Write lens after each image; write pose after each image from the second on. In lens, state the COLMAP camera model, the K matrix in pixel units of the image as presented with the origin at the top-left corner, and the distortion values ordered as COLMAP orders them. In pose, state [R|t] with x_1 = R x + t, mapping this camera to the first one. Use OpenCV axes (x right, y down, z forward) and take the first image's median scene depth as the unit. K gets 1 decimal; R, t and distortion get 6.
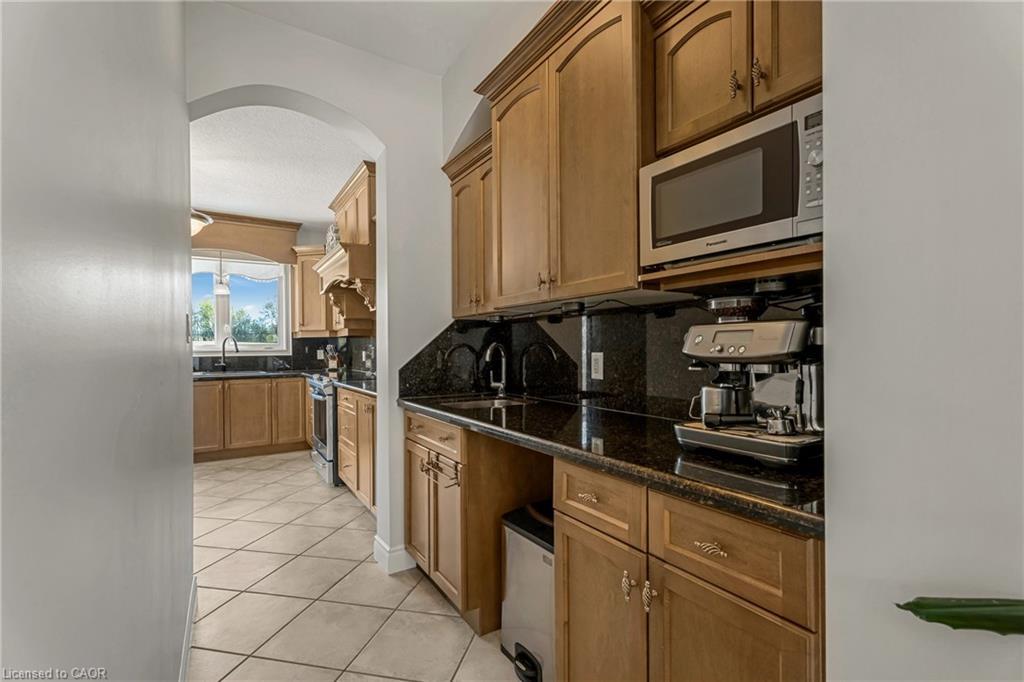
lens RADIAL K [[465.0, 0, 519.5], [0, 465.0, 346.9], [0, 0, 1]] dist [0.002276, 0.000647]
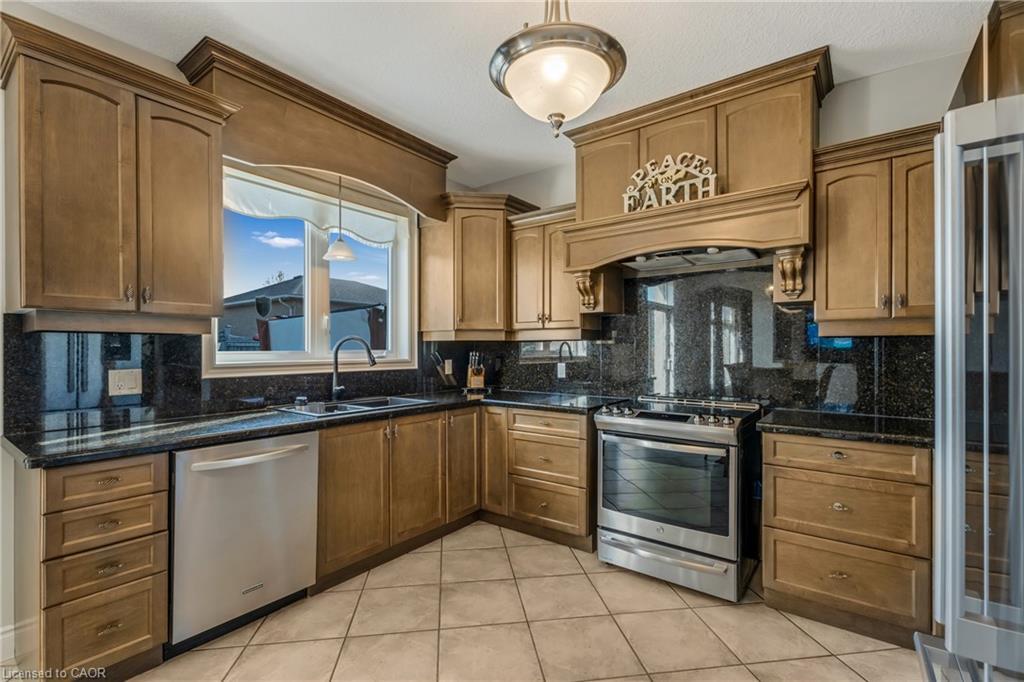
lens RADIAL K [[465.0, 0, 519.5], [0, 465.0, 346.9], [0, 0, 1]] dist [0.002276, 0.000647]
pose [[0.935799, 0.008678, 0.352428, -0.627084], [-0.006823, 0.999956, -0.006504, -0.008170], [-0.352469, 0.003682, 0.935816, 0.406156]]
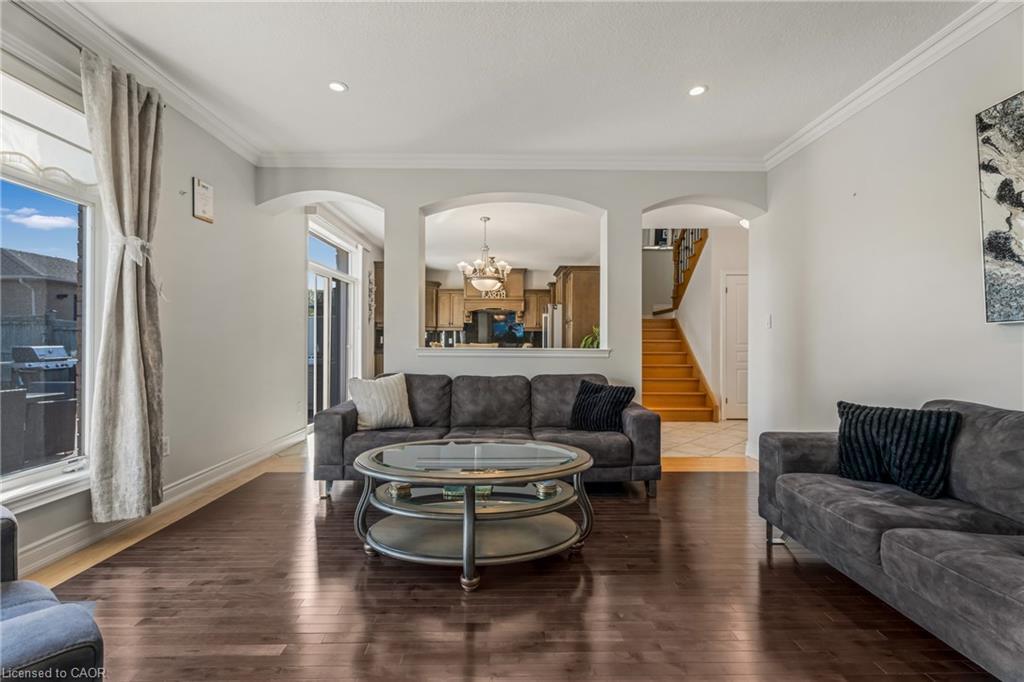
lens RADIAL K [[465.0, 0, 519.5], [0, 465.0, 346.9], [0, 0, 1]] dist [0.002276, 0.000647]
pose [[0.524049, 0.006112, 0.851666, -1.859613], [-0.011971, 0.999928, 0.000190, 0.039939], [-0.851604, -0.010295, 0.524084, -0.274935]]
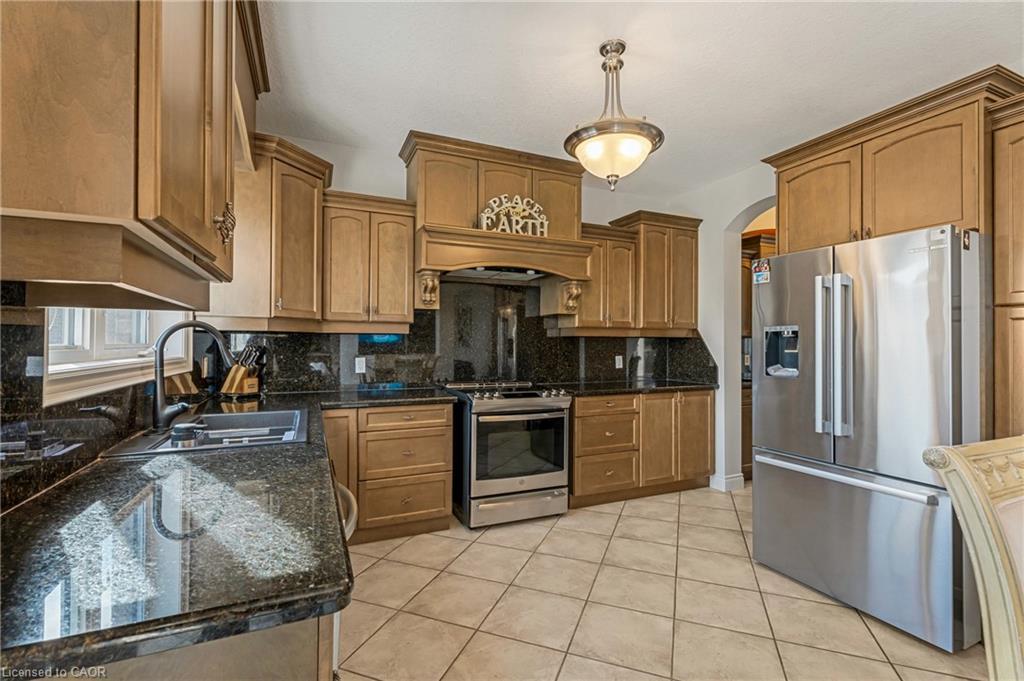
lens RADIAL K [[455.0, 0, 509.1], [0, 455.0, 342.1], [0, 0, 1]] dist [0.001156, 0.000142]
pose [[0.151330, 0.018391, 0.988312, -0.914527], [-0.003805, 0.999830, -0.018023, -0.001186], [-0.988476, -0.001034, 0.151374, 0.711787]]
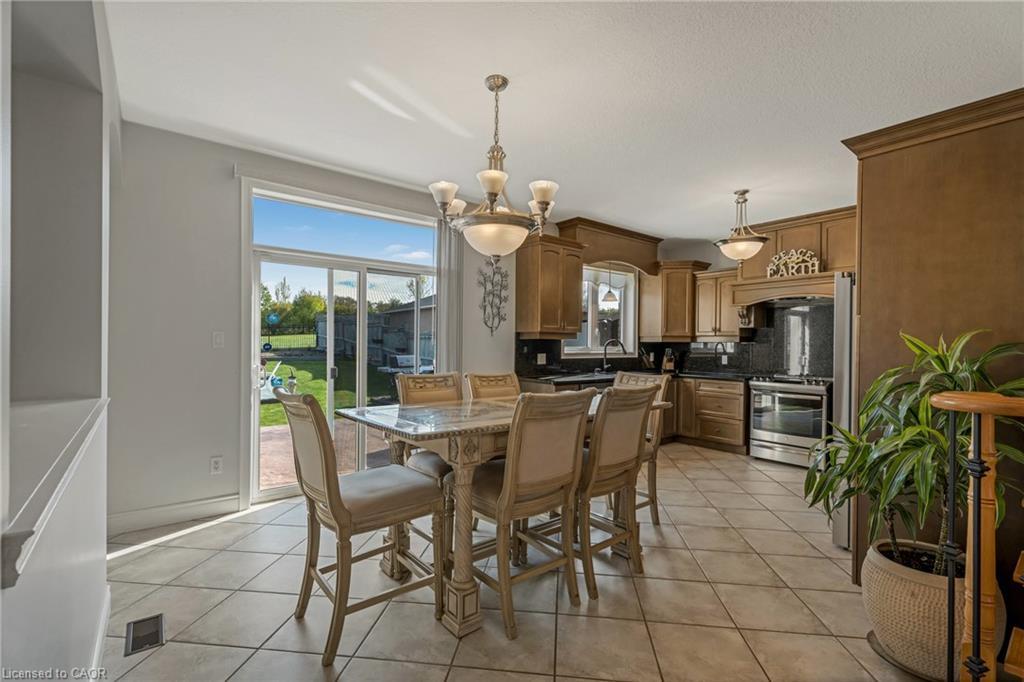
lens RADIAL K [[468.9, 0, 508.8], [0, 468.9, 347.5], [0, 0, 1]] dist [0.003506, 0.000414]
pose [[0.995580, 0.016257, 0.092501, -0.967012], [-0.016912, 0.999837, 0.006294, -0.007837], [-0.092383, -0.007830, 0.995693, -0.085061]]
